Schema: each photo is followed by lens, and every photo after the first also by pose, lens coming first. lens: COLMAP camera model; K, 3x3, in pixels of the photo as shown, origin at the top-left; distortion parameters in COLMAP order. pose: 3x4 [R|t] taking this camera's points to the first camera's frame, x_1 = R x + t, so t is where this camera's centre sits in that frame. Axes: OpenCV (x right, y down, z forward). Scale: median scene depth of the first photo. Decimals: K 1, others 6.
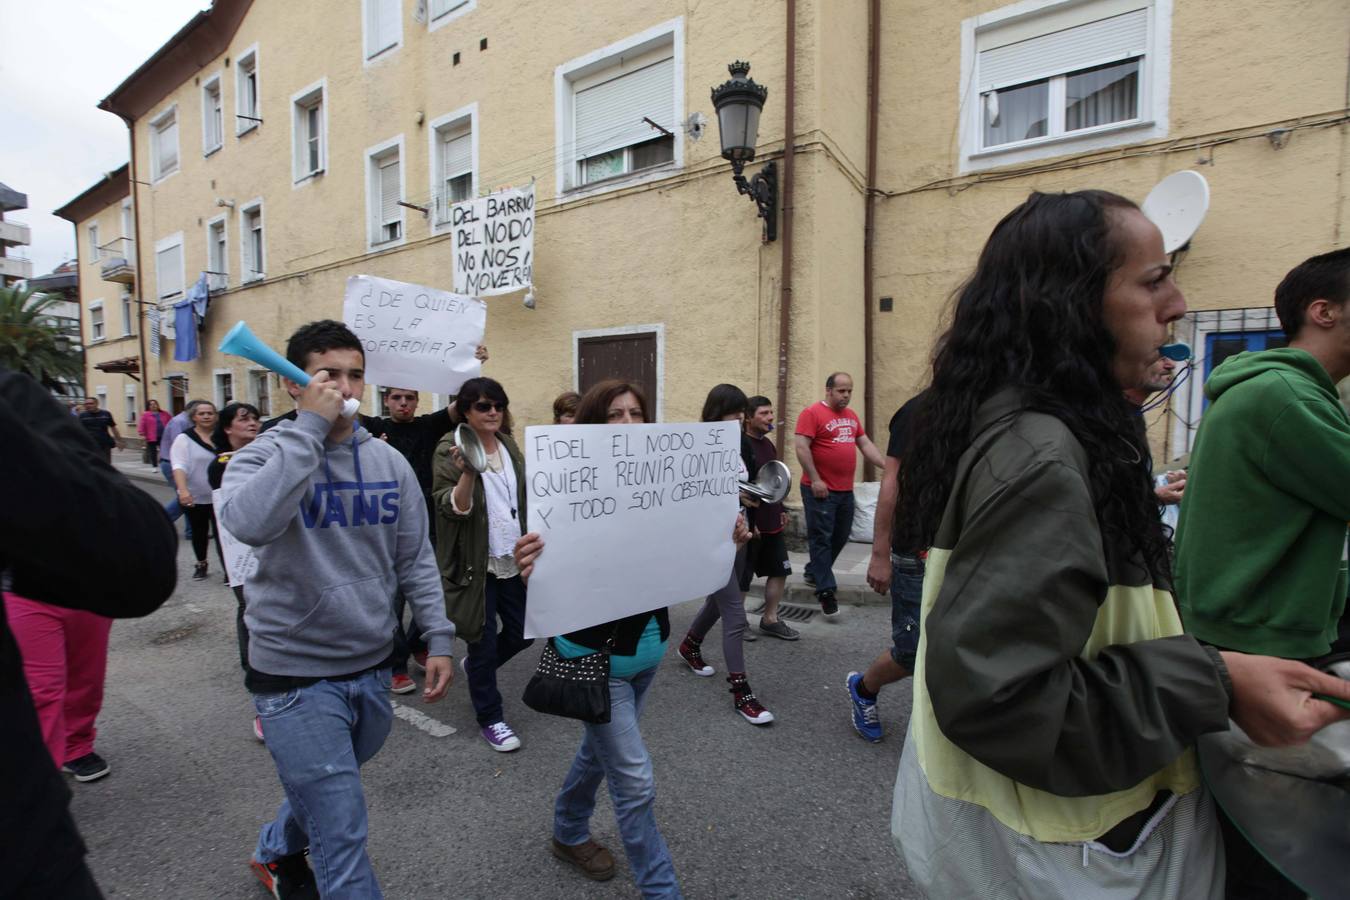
lens RADIAL K [[614.2, 0, 670.2], [0, 614.2, 447.2], [0, 0, 1]] dist [-0.015416, 0.006213]
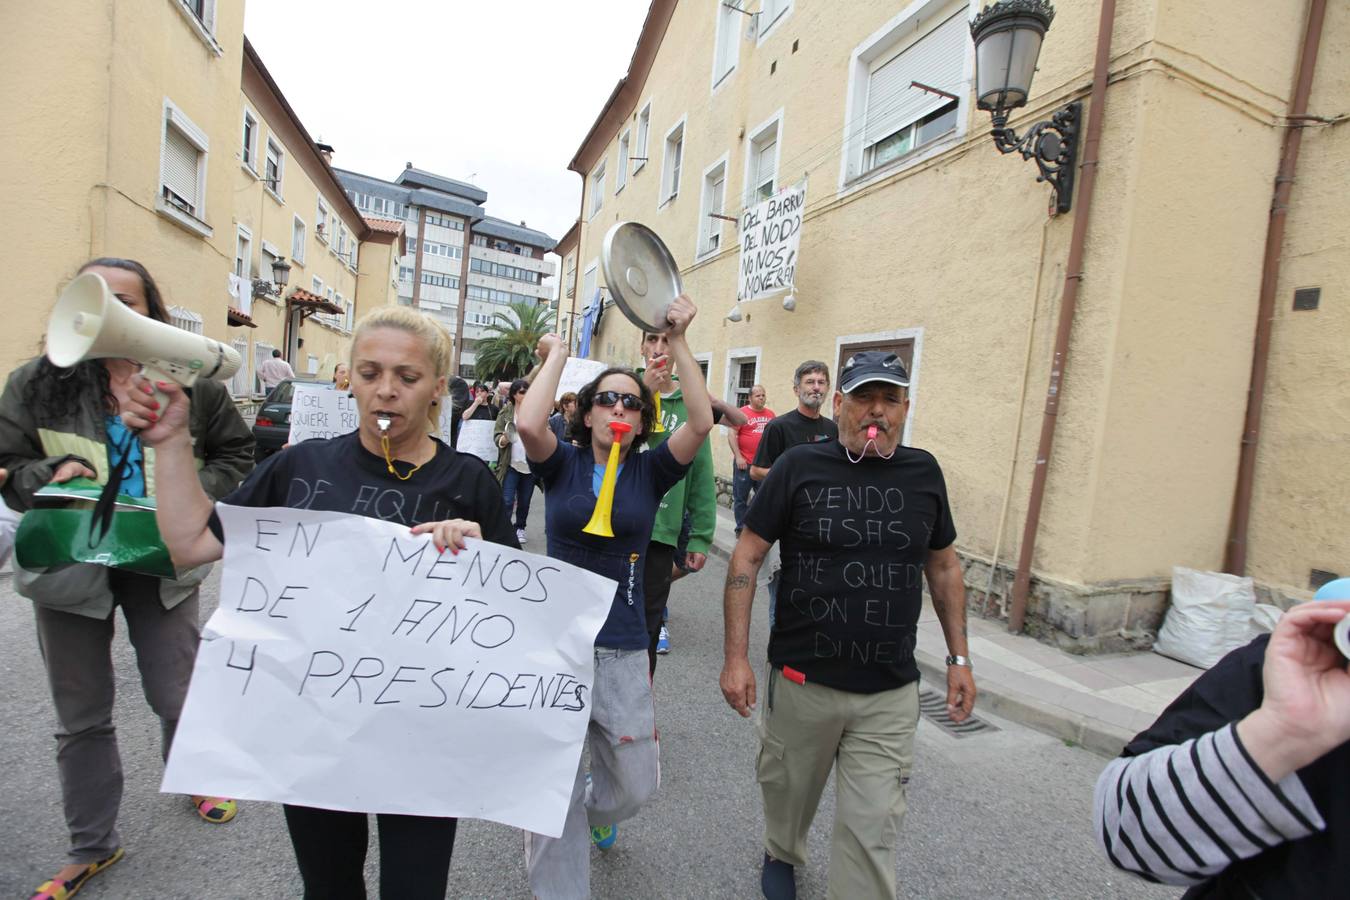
lens RADIAL K [[614.2, 0, 667.6], [0, 614.2, 451.1], [0, 0, 1]] dist [-0.015416, 0.006213]
pose [[0.807156, 0.124180, -0.577129, 0.200176], [-0.135842, 0.990460, 0.023133, -0.007424], [0.574496, 0.059727, 0.816325, 0.129123]]
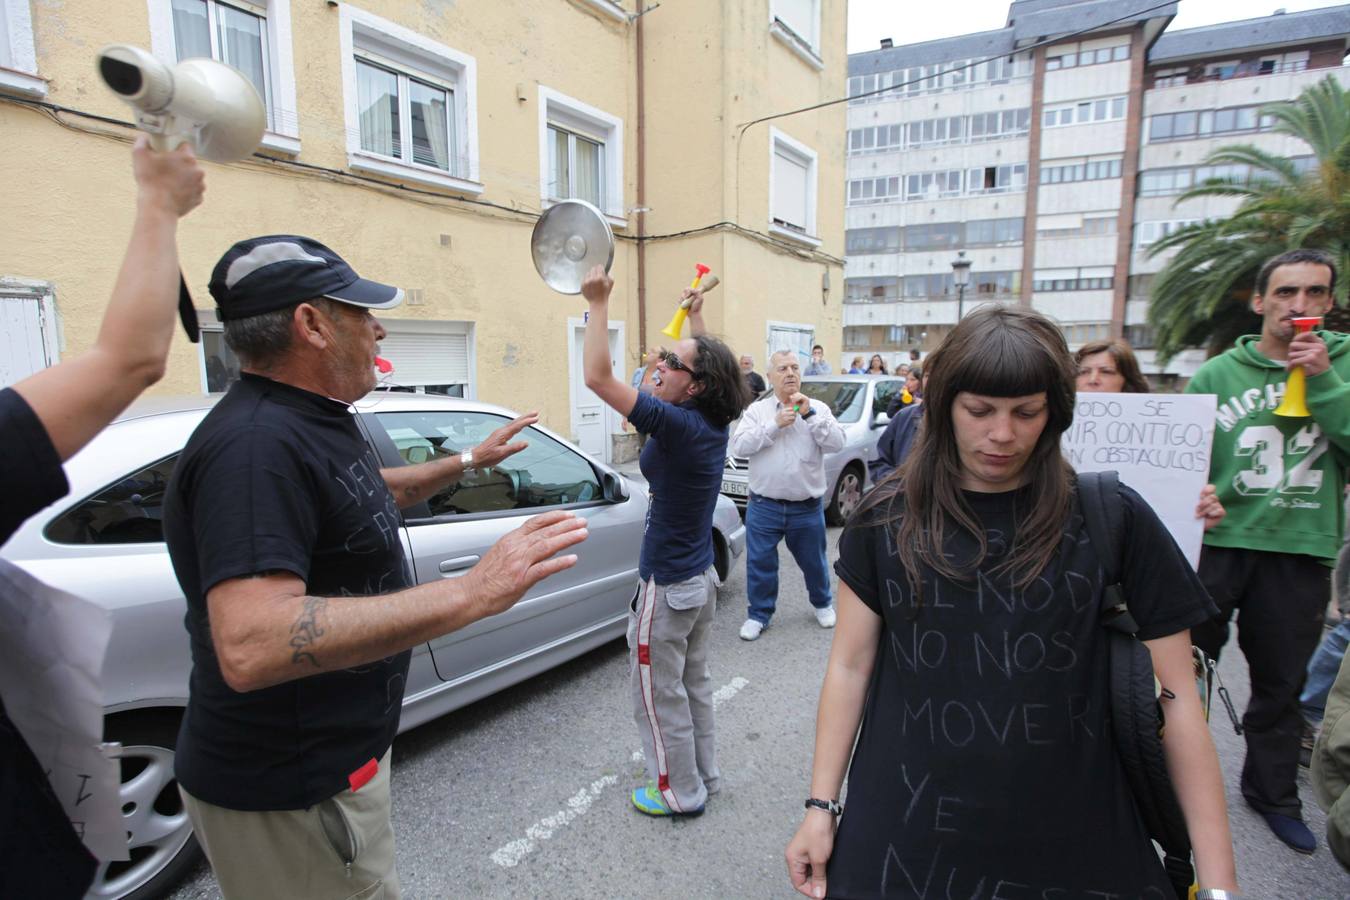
lens RADIAL K [[614.2, 0, 682.6], [0, 614.2, 436.6], [0, 0, 1]] dist [-0.015416, 0.006213]
pose [[-0.030853, 0.118059, -0.992527, -2.756579], [-0.060472, 0.990960, 0.119752, -0.140926], [0.997693, 0.063715, -0.023435, 2.428331]]
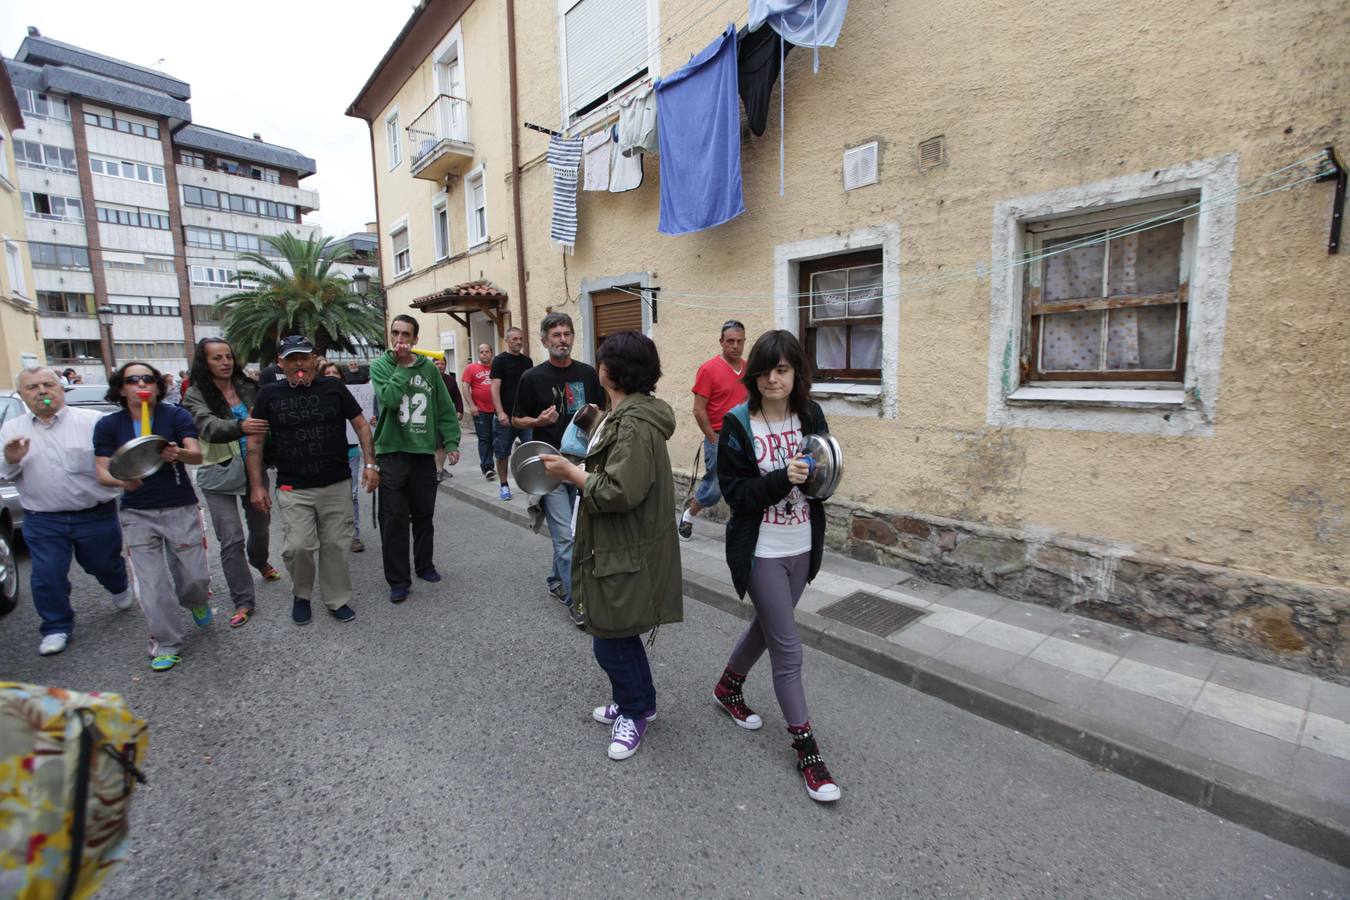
lens RADIAL K [[614.2, 0, 663.9], [0, 614.2, 446.5], [0, 0, 1]] dist [-0.015416, 0.006213]
pose [[0.954262, 0.022723, -0.298107, -1.269705], [-0.000454, 0.997216, 0.074562, -0.070897], [0.298971, -0.071016, 0.951616, 1.154072]]
